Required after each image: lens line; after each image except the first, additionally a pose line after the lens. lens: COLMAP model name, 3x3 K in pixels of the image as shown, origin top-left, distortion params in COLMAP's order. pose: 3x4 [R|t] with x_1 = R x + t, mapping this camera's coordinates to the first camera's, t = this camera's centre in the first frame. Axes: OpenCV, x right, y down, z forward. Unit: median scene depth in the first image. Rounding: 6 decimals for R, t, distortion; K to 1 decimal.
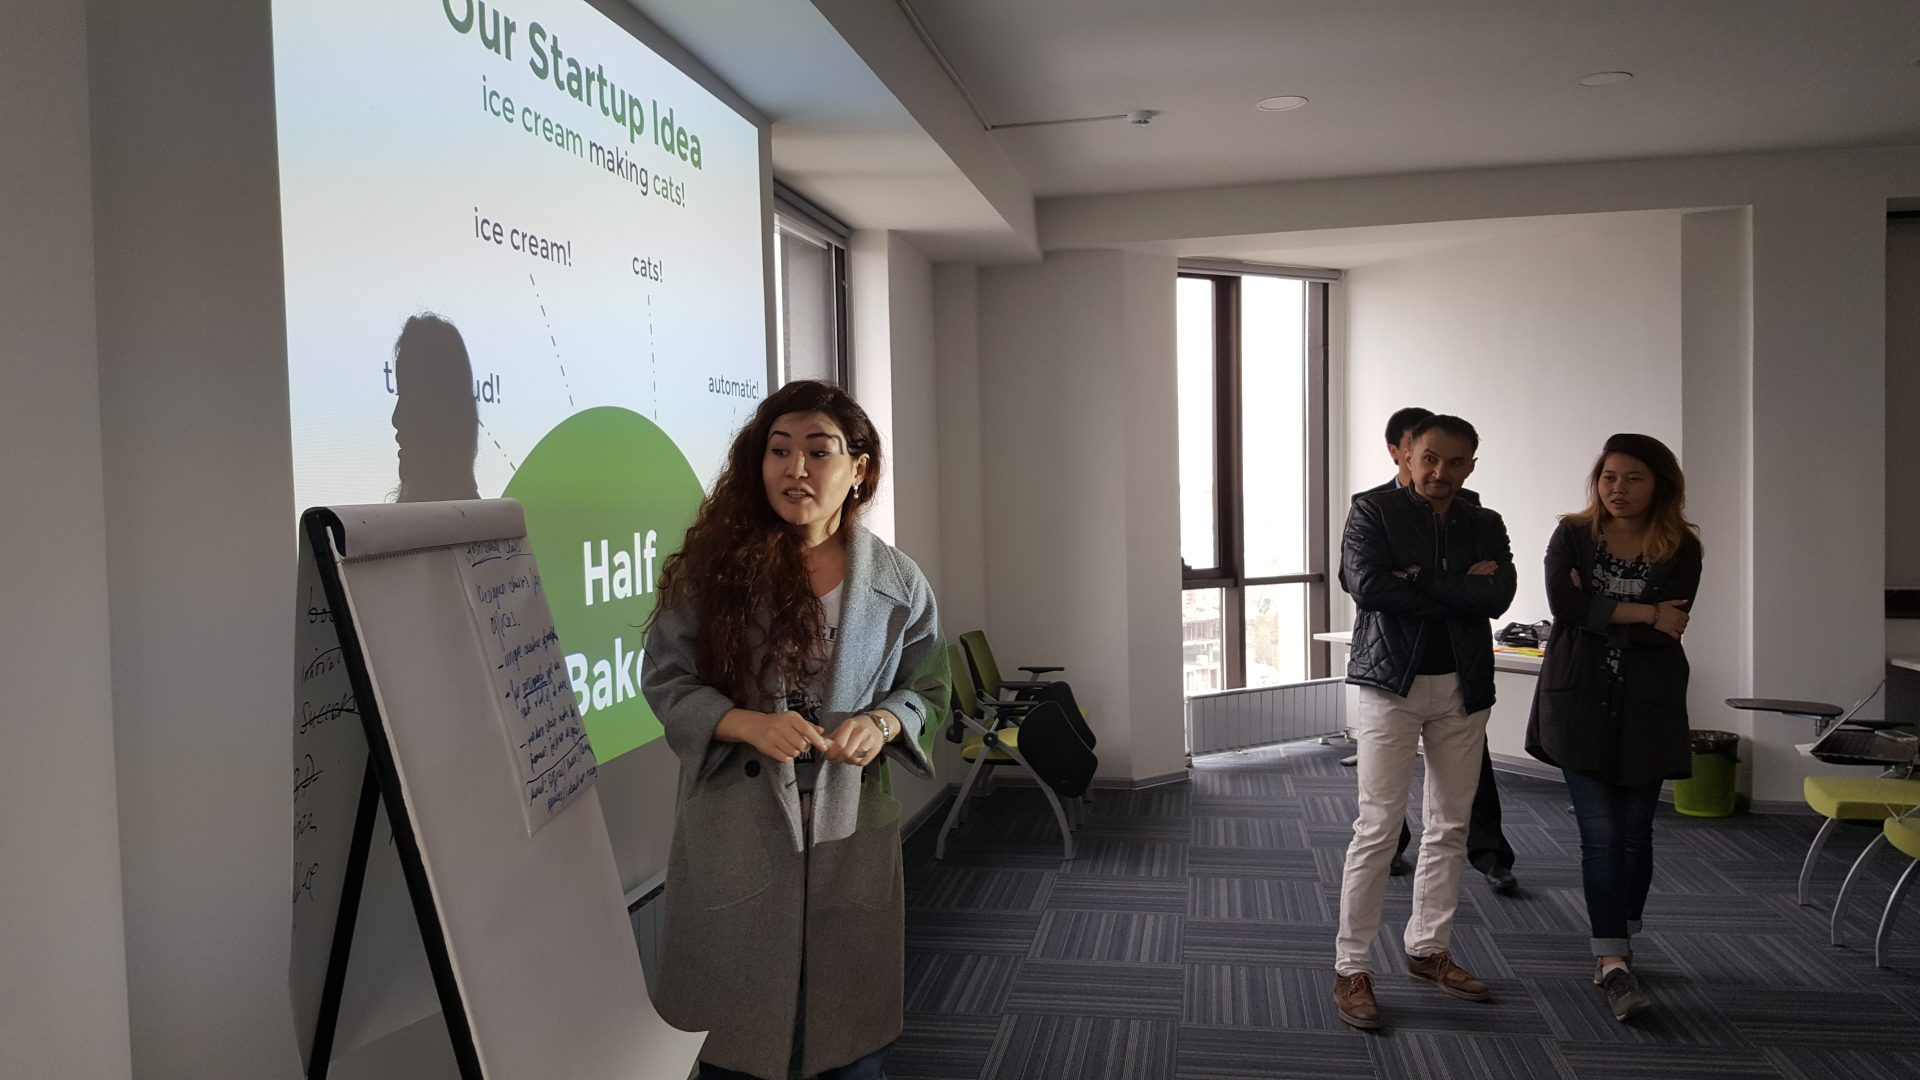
lens RADIAL K [[1441.5, 0, 944.6], [0, 1441.5, 555.3], [0, 0, 1]] dist [0.095338, -0.157609]
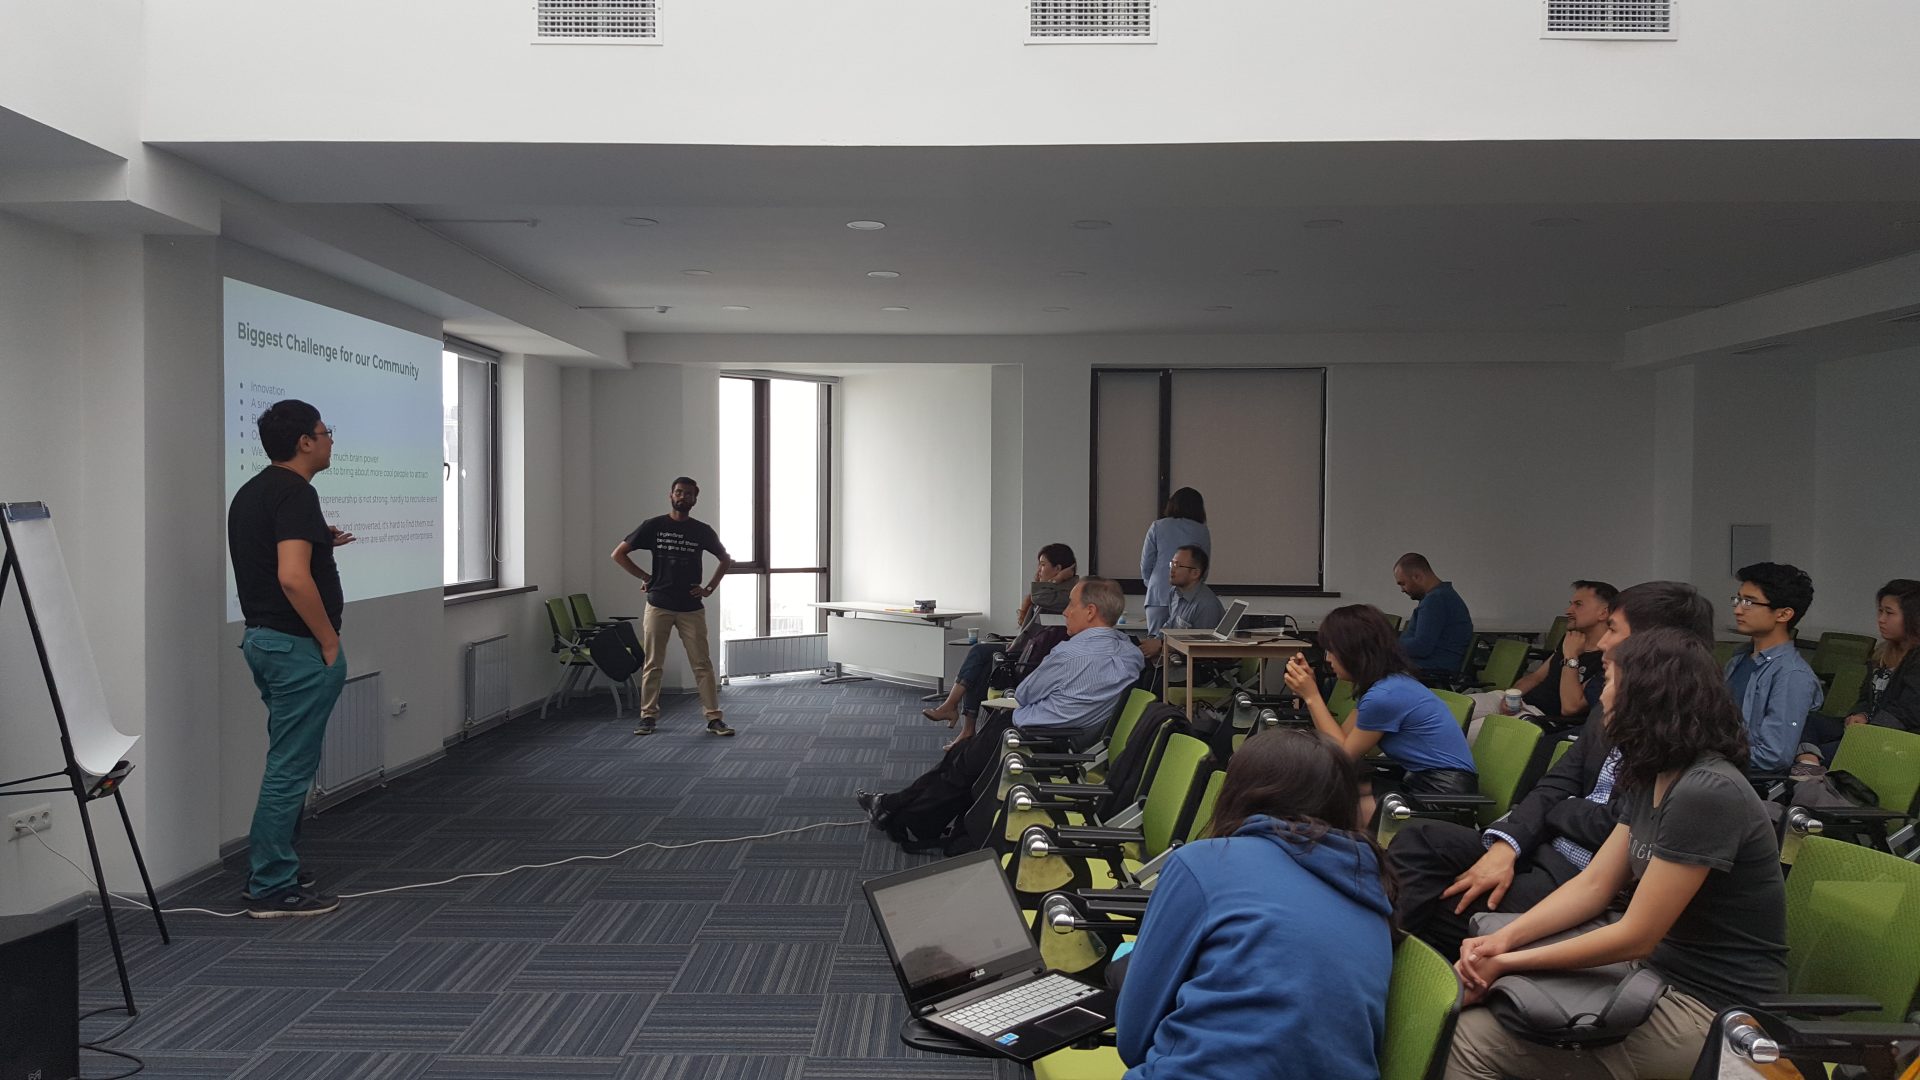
lens RADIAL K [[1441.5, 0, 944.6], [0, 1441.5, 555.3], [0, 0, 1]] dist [0.095338, -0.157609]
pose [[0.983535, 0.023122, 0.179231, 0.121375], [-0.019854, 0.999603, -0.020005, 0.031506], [-0.179623, 0.016117, 0.983604, -0.641749]]
